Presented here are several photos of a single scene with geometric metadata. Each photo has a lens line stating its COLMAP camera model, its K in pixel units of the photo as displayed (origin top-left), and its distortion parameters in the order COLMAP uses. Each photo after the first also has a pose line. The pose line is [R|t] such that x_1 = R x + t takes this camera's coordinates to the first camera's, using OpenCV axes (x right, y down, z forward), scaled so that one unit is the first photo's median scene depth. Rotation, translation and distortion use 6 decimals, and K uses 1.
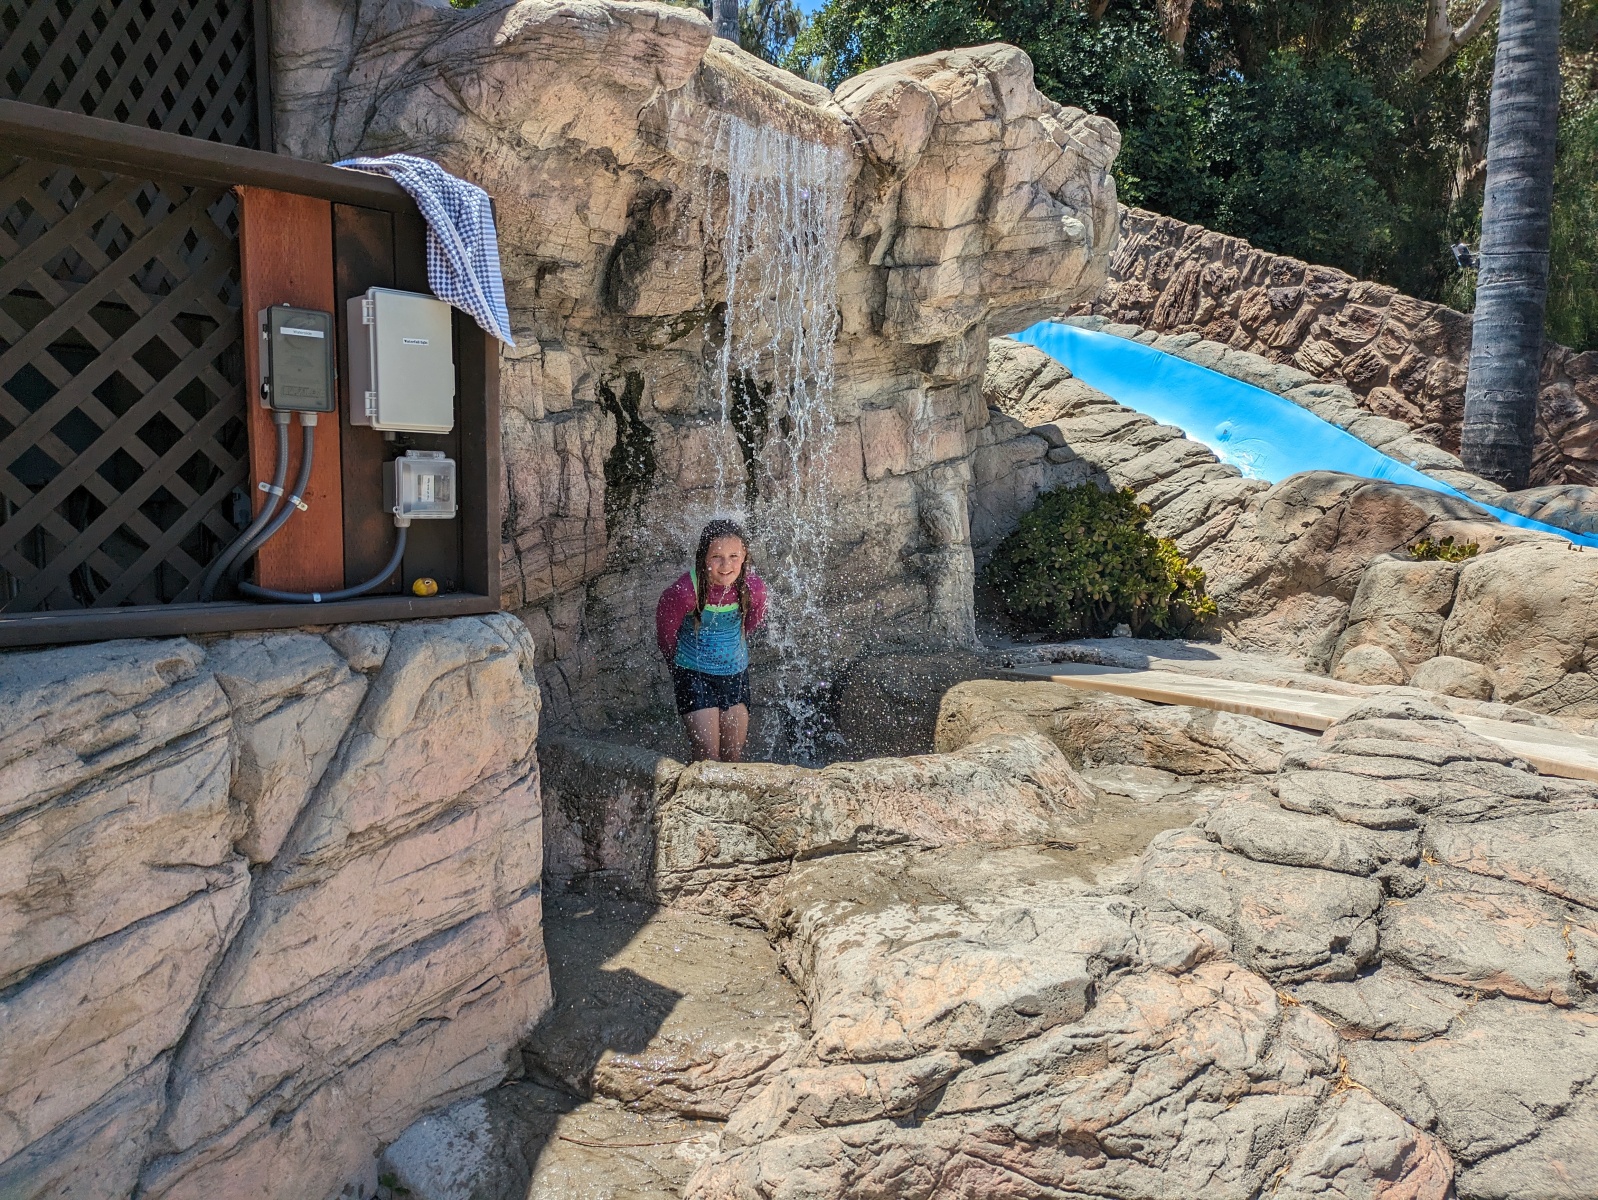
lens RADIAL K [[1156.0, 0, 750.4], [0, 1156.0, 611.9], [0, 0, 1]] dist [0.065139, -0.056760]
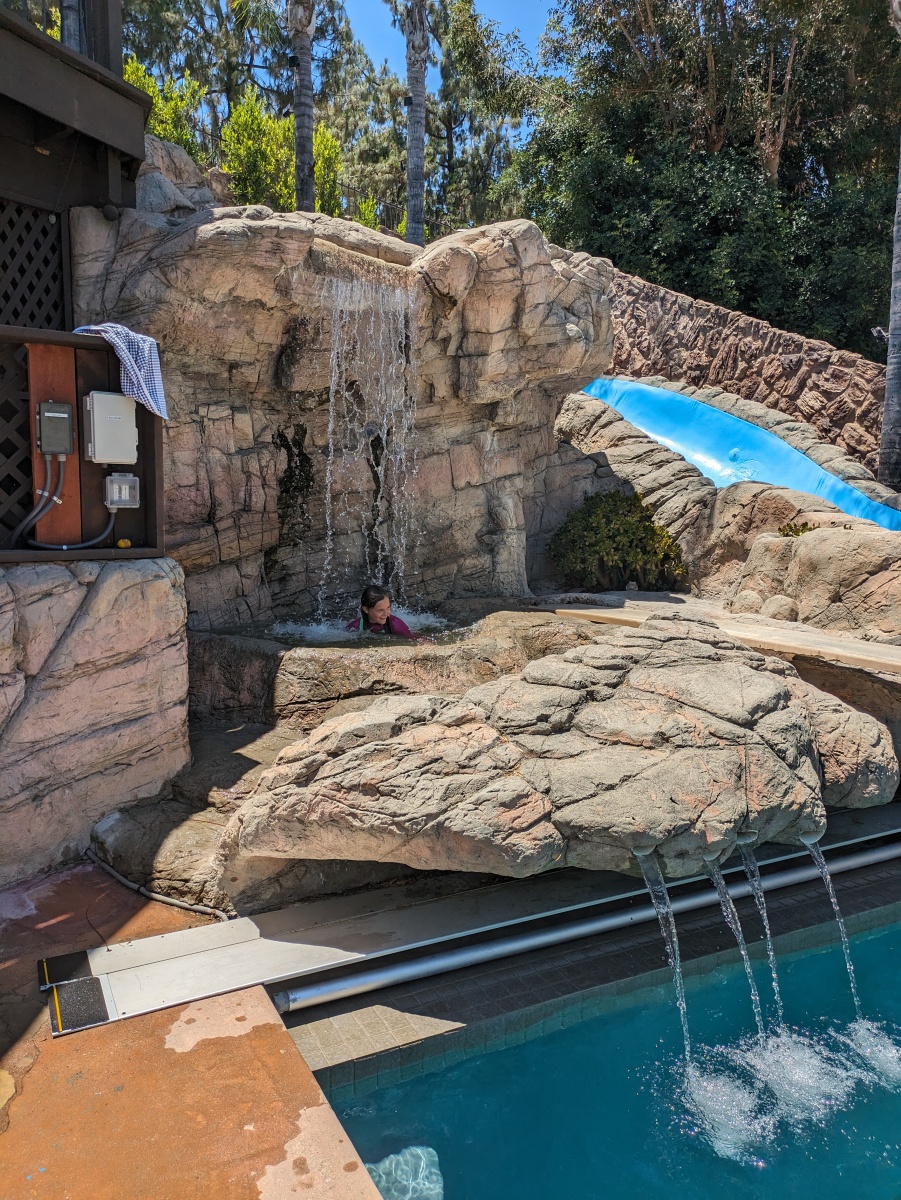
lens RADIAL K [[864.2, 0, 419.6], [0, 864.2, 583.7], [0, 0, 1]] dist [0.067509, -0.070062]
pose [[0.995810, 0.004379, -0.091336, 0.245555], [-0.005011, 0.999965, -0.006692, 0.037865], [0.091304, 0.007121, 0.995798, -0.284679]]
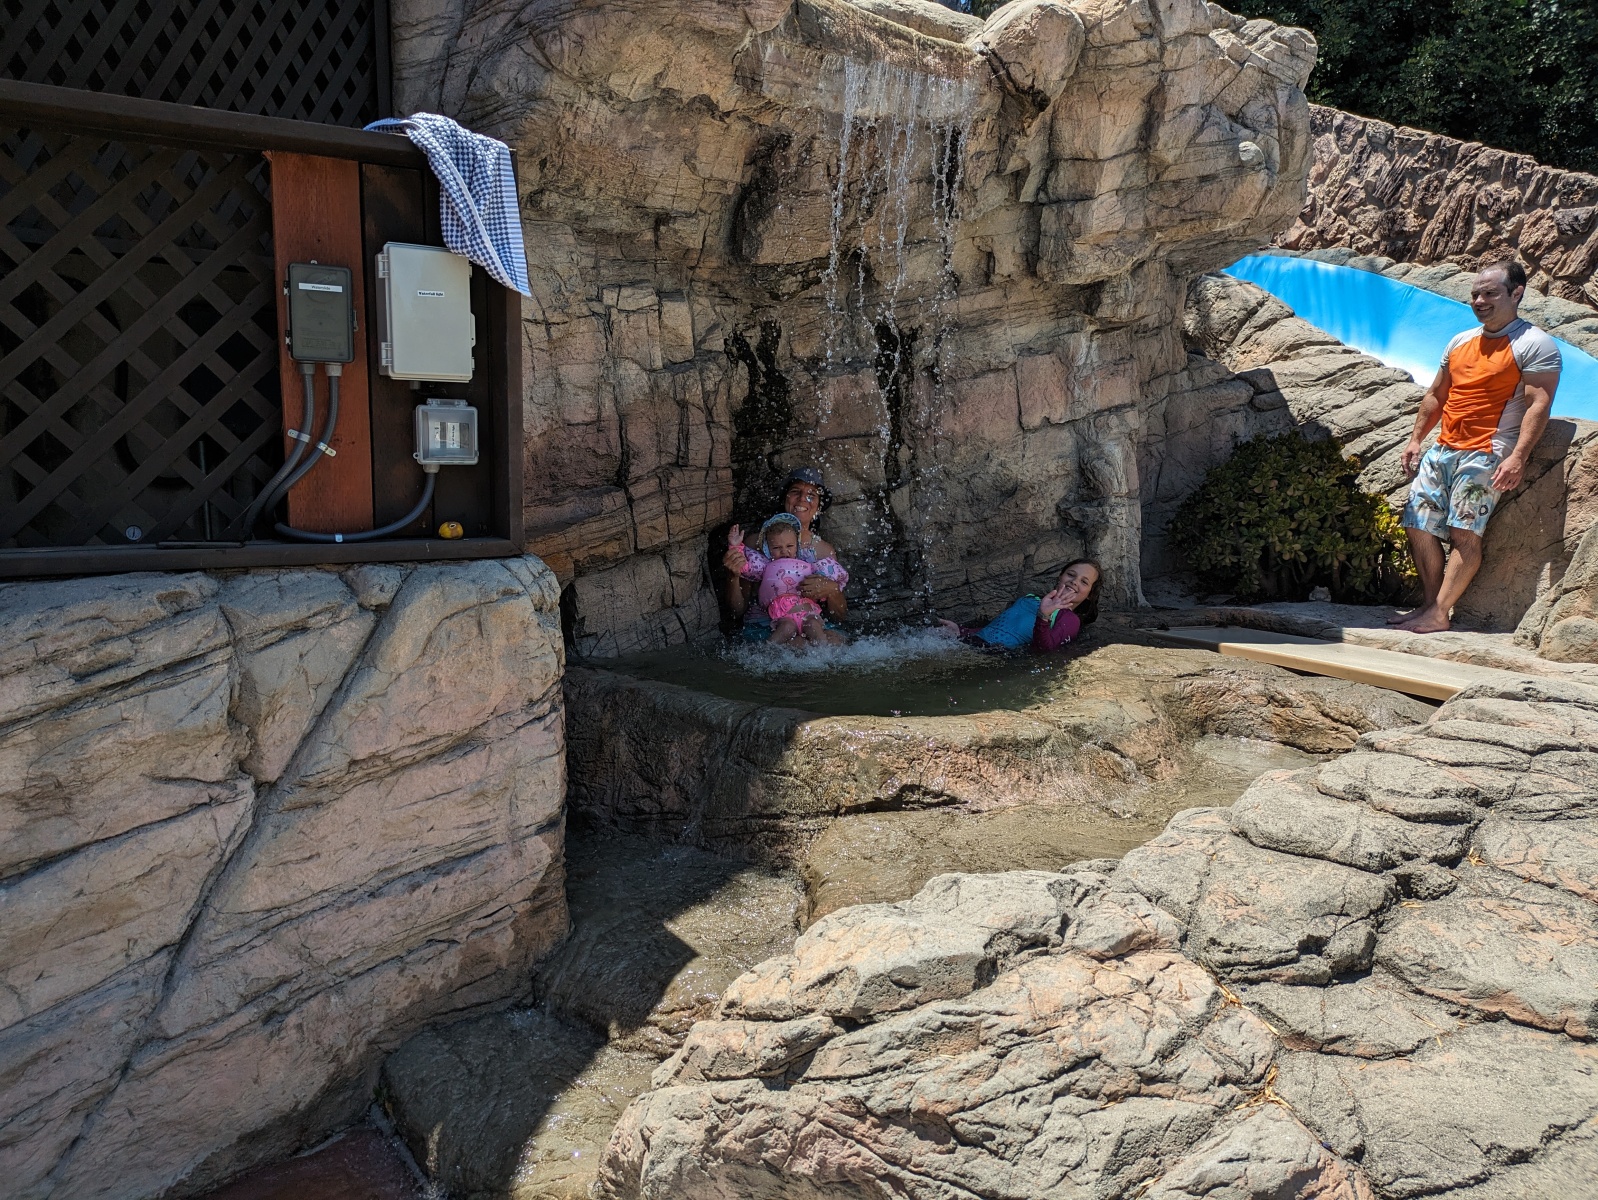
lens RADIAL K [[1158.4, 0, 783.0], [0, 1158.4, 588.0], [0, 0, 1]] dist [0.066955, -0.064980]
pose [[0.978249, 0.026013, -0.205797, 0.164082], [-0.022037, 0.999524, 0.021587, 0.001052], [0.206261, -0.016582, 0.978357, 0.026732]]
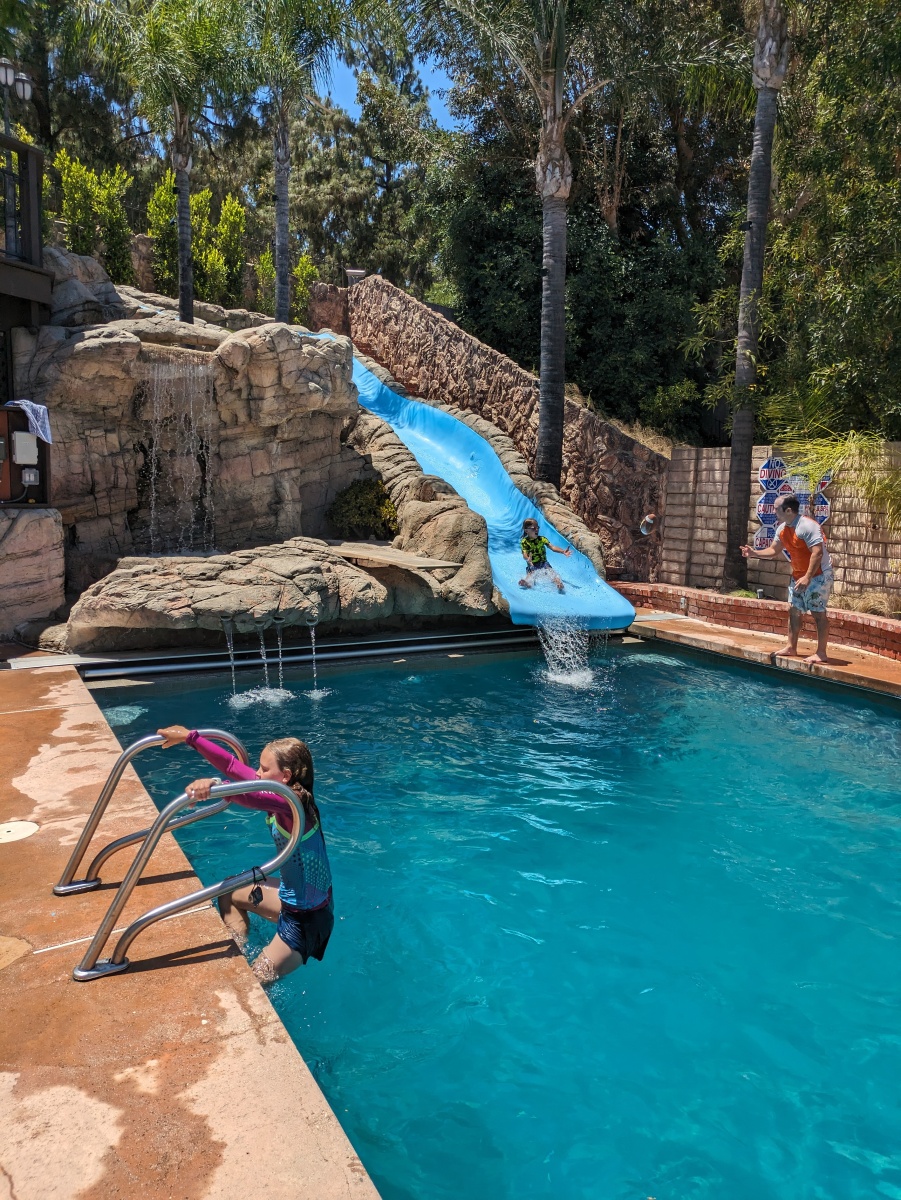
lens RADIAL K [[868.1, 0, 433.6], [0, 868.1, 576.7], [0, 0, 1]] dist [0.065139, -0.056760]
pose [[0.997804, 0.012985, -0.064944, 0.976760], [-0.012802, 0.999913, 0.003234, 0.157773], [0.064981, -0.002395, 0.997884, -1.463269]]
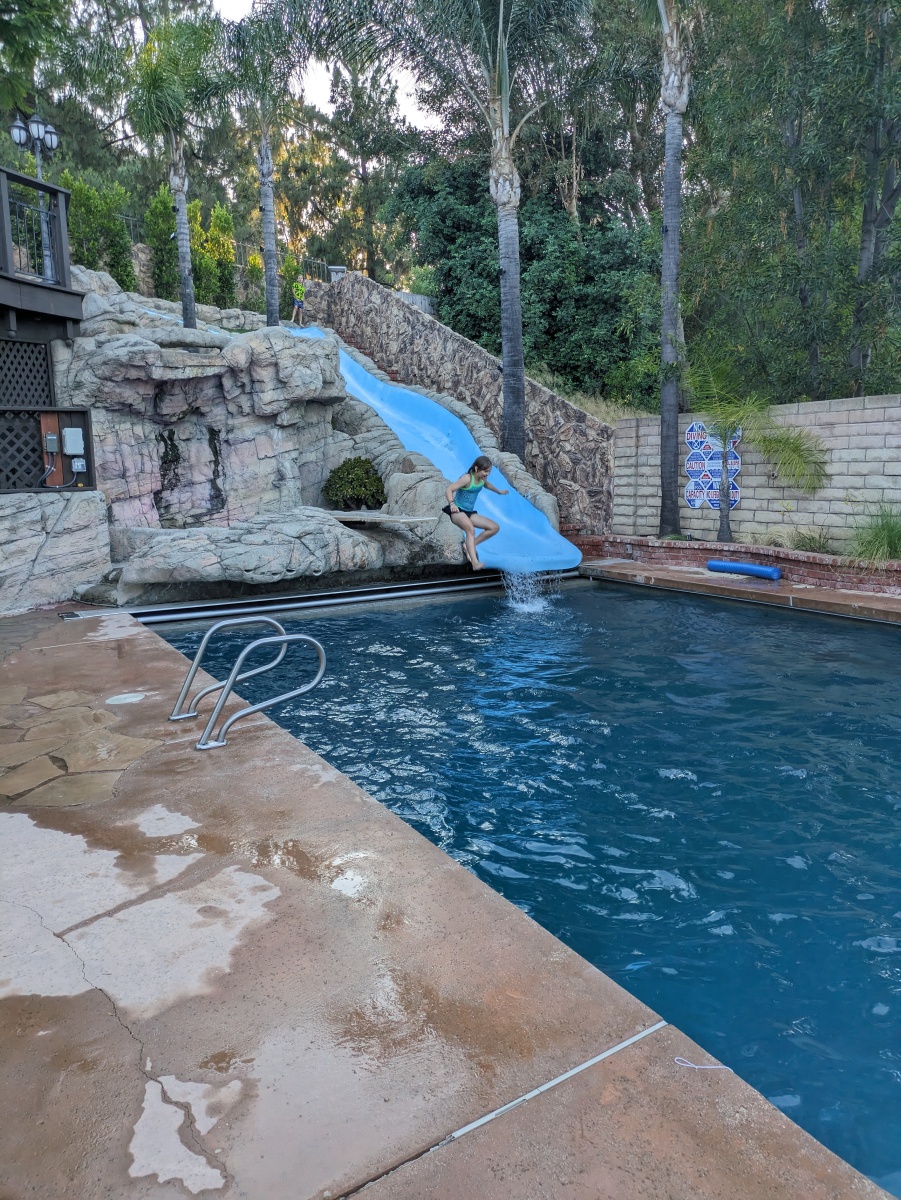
lens RADIAL K [[865.1, 0, 449.2], [0, 865.1, 562.3], [0, 0, 1]] dist [0.100815, -0.150102]
pose [[0.998516, -0.034766, -0.041928, 1.049776], [0.035256, 0.999318, 0.011002, 0.232728], [0.041517, -0.012464, 0.999060, -1.959452]]
